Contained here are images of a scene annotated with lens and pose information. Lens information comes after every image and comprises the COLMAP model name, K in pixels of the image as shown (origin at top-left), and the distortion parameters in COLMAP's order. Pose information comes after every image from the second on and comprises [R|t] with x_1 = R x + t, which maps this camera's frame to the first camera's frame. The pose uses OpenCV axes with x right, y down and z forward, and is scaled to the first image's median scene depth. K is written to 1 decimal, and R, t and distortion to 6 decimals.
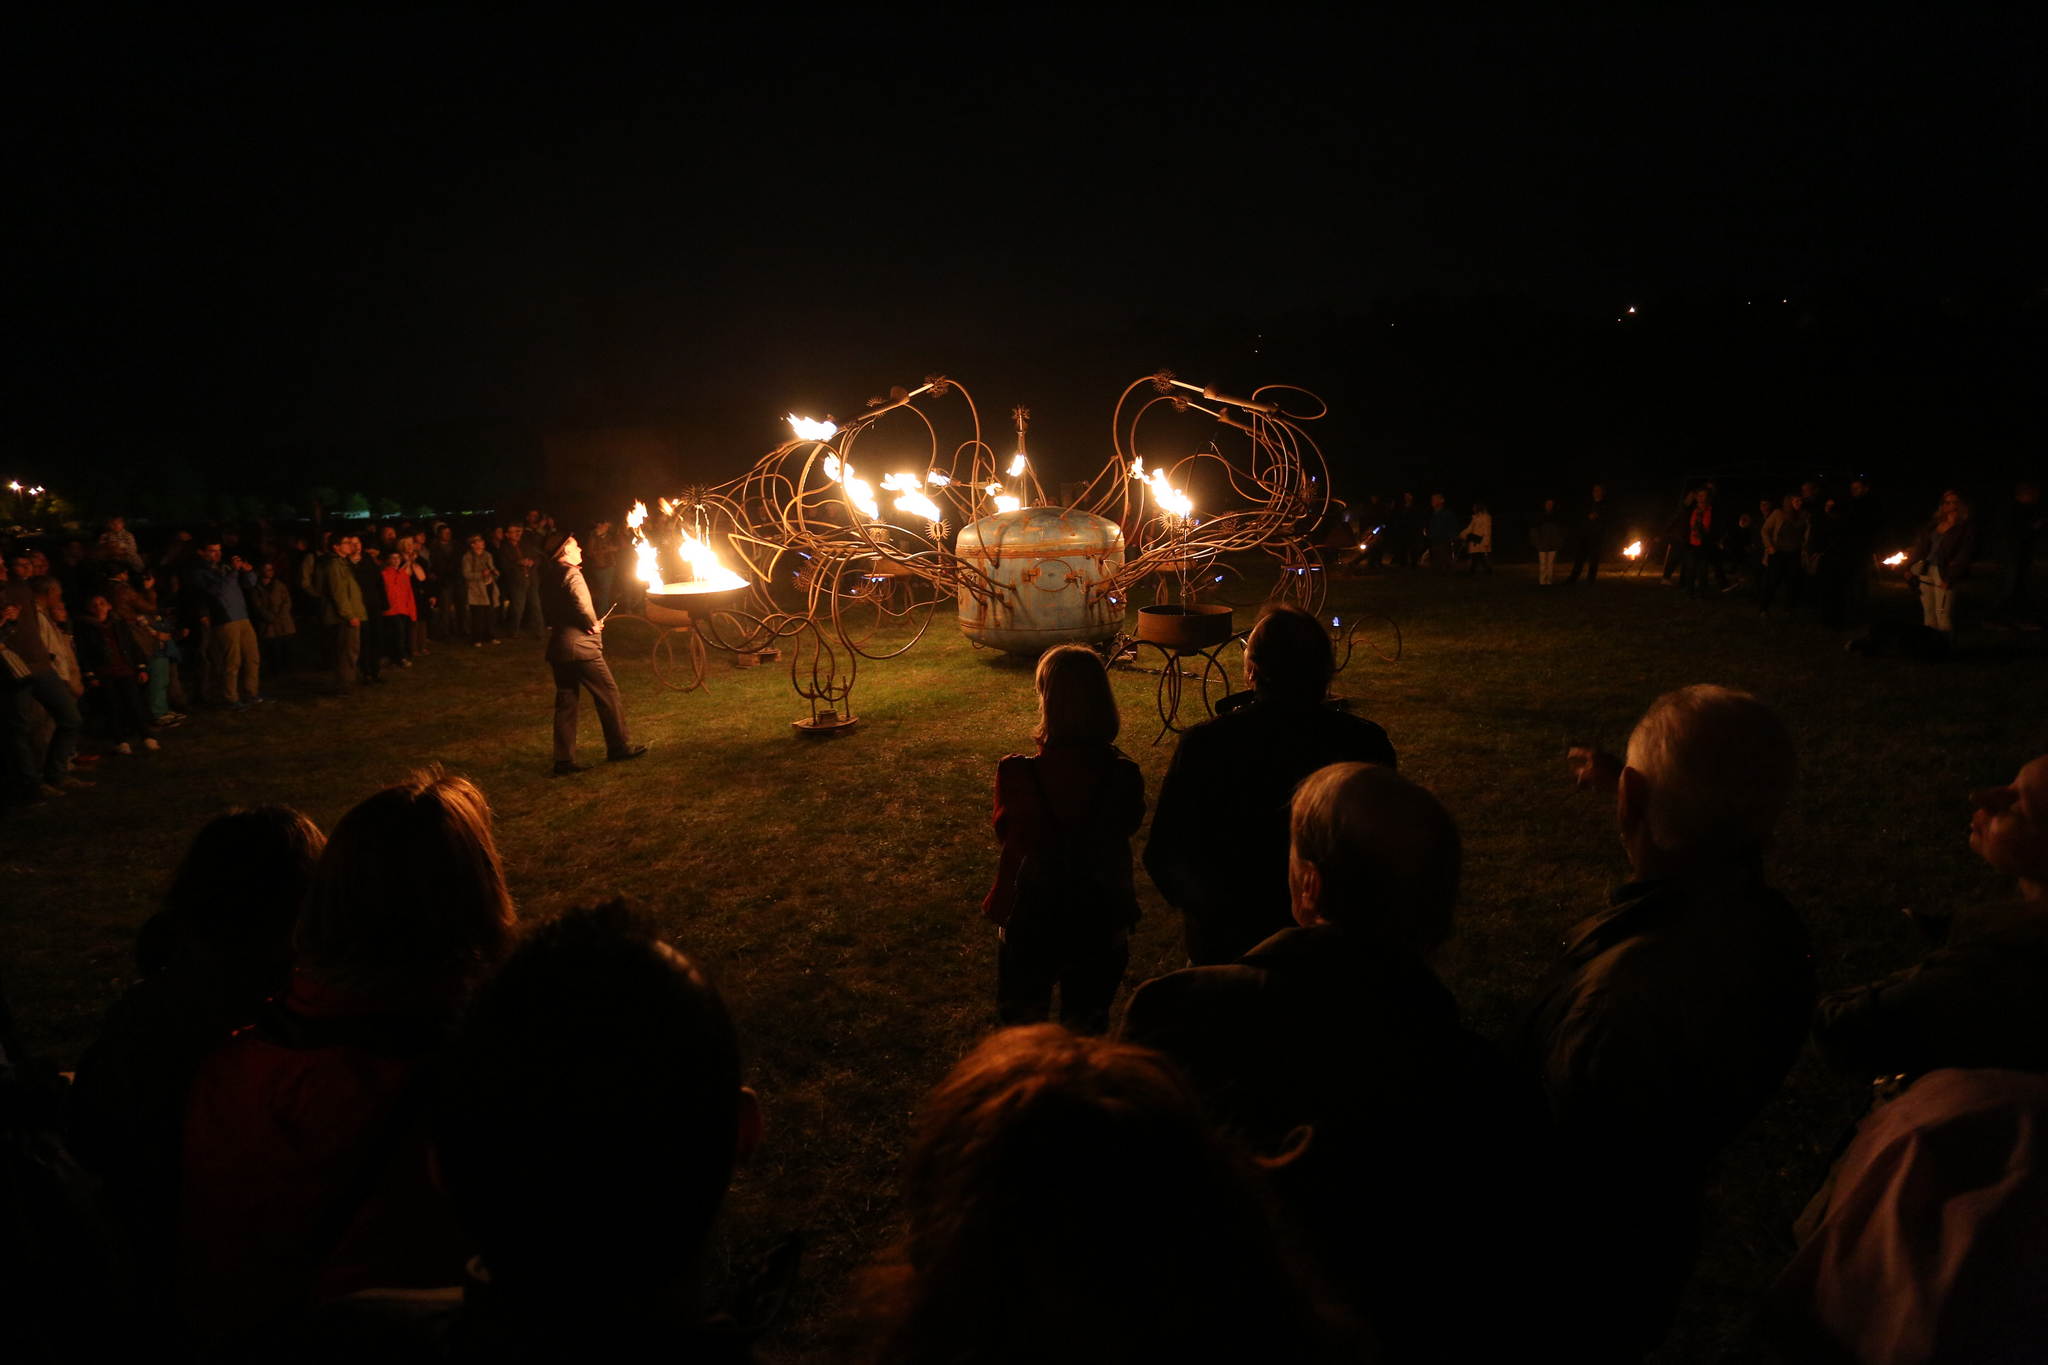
lens RADIAL K [[1006.3, 0, 1019.7], [0, 1006.3, 674.3], [0, 0, 1]] dist [-0.075504, 0.035540]
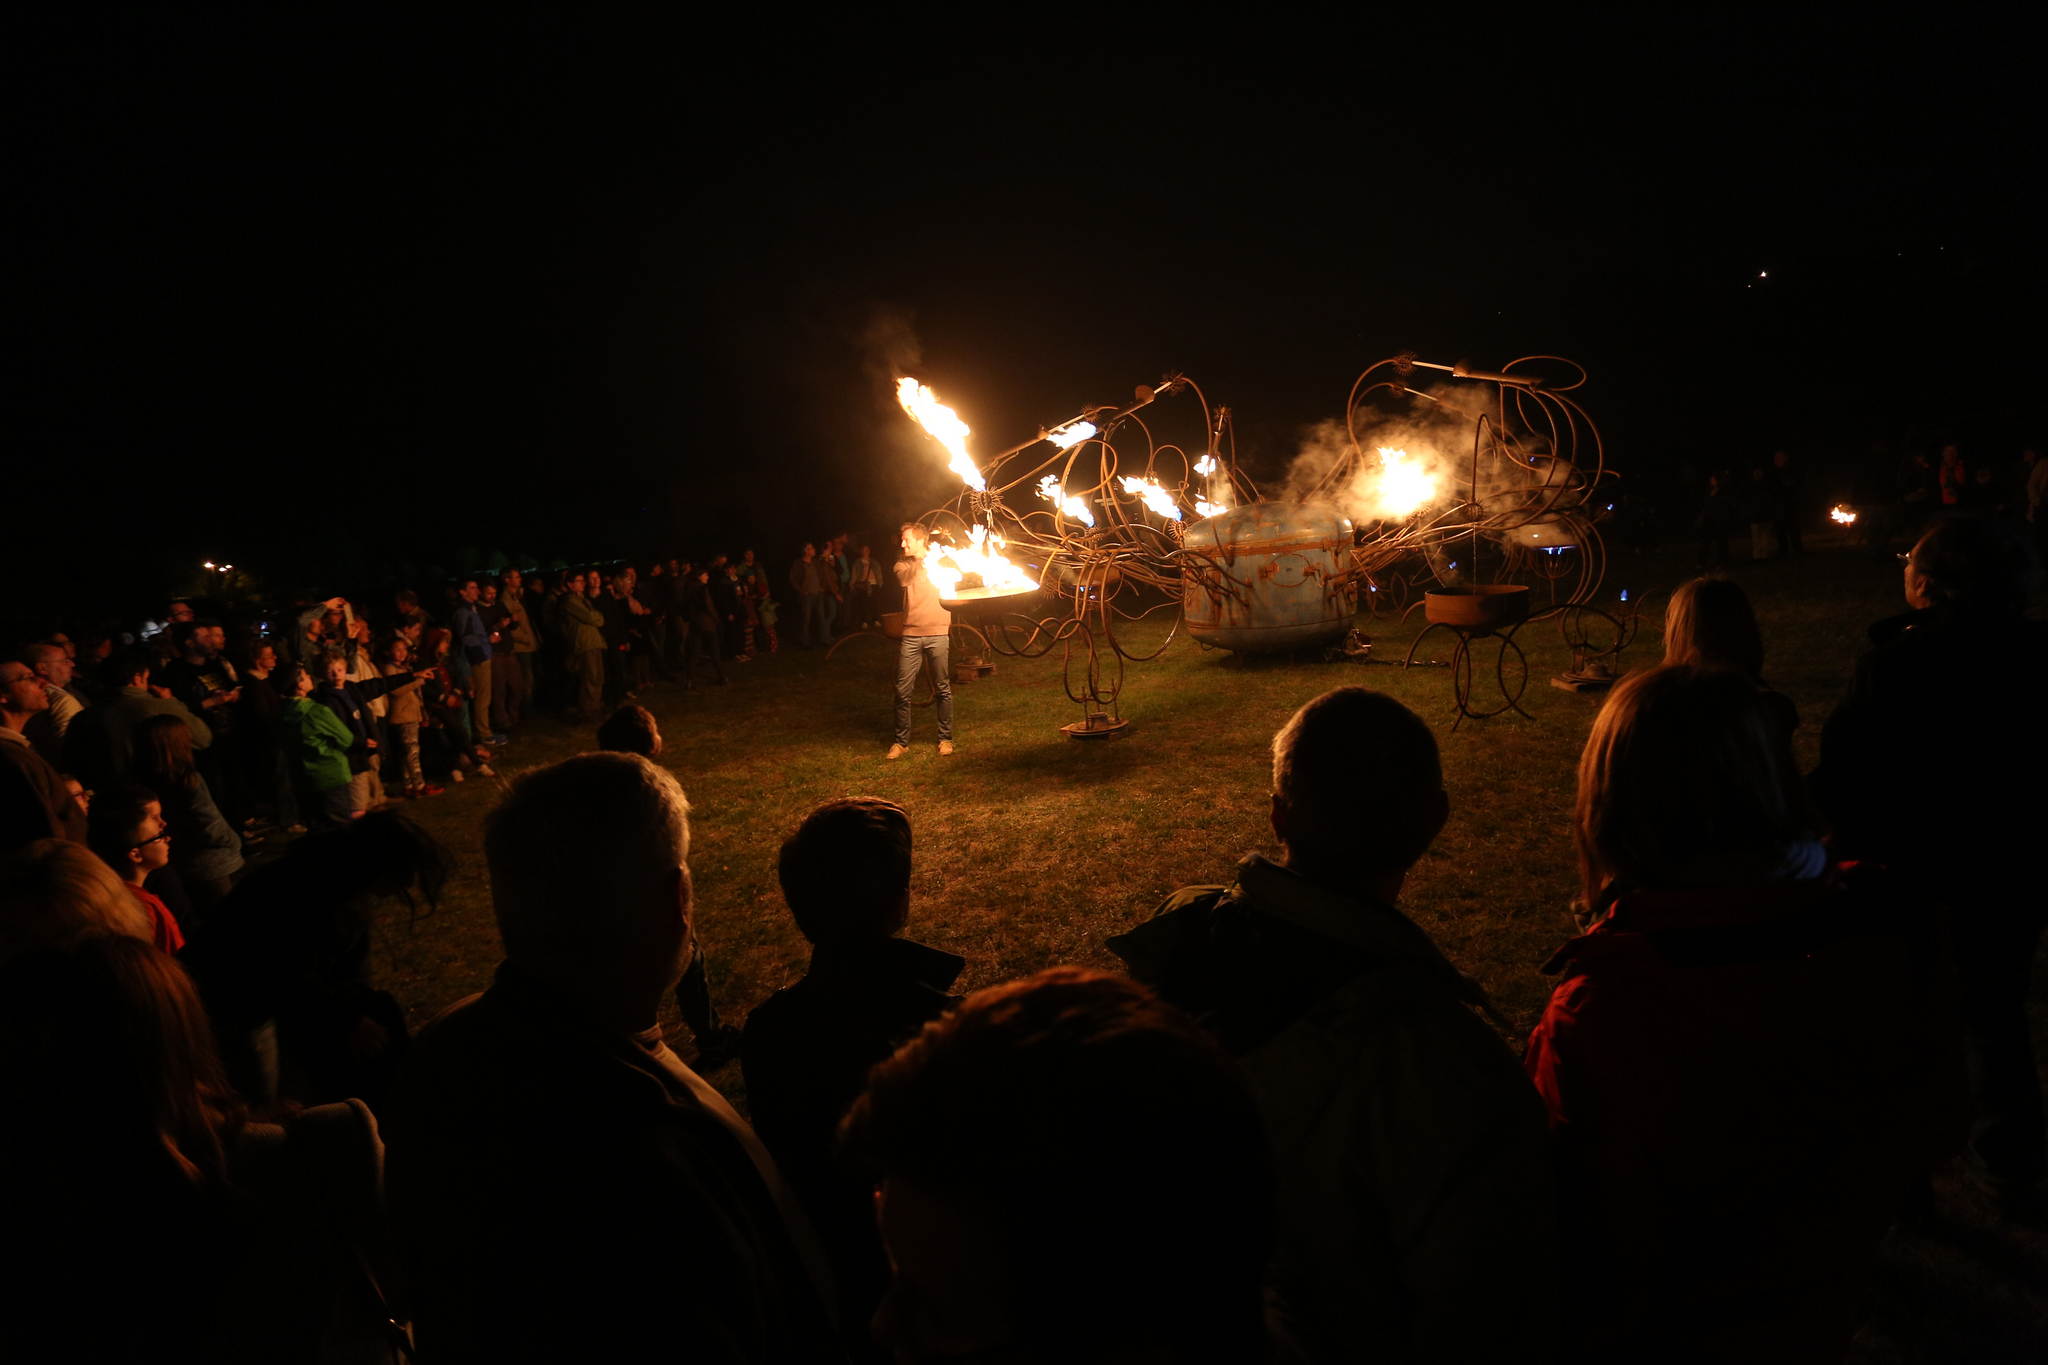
lens RADIAL K [[1006.3, 0, 1019.7], [0, 1006.3, 674.3], [0, 0, 1]] dist [-0.075504, 0.035540]
pose [[0.992924, -0.050574, -0.107442, -0.136176], [0.048297, 0.998552, -0.023694, 0.014266], [0.108484, 0.018337, 0.993929, 0.004348]]
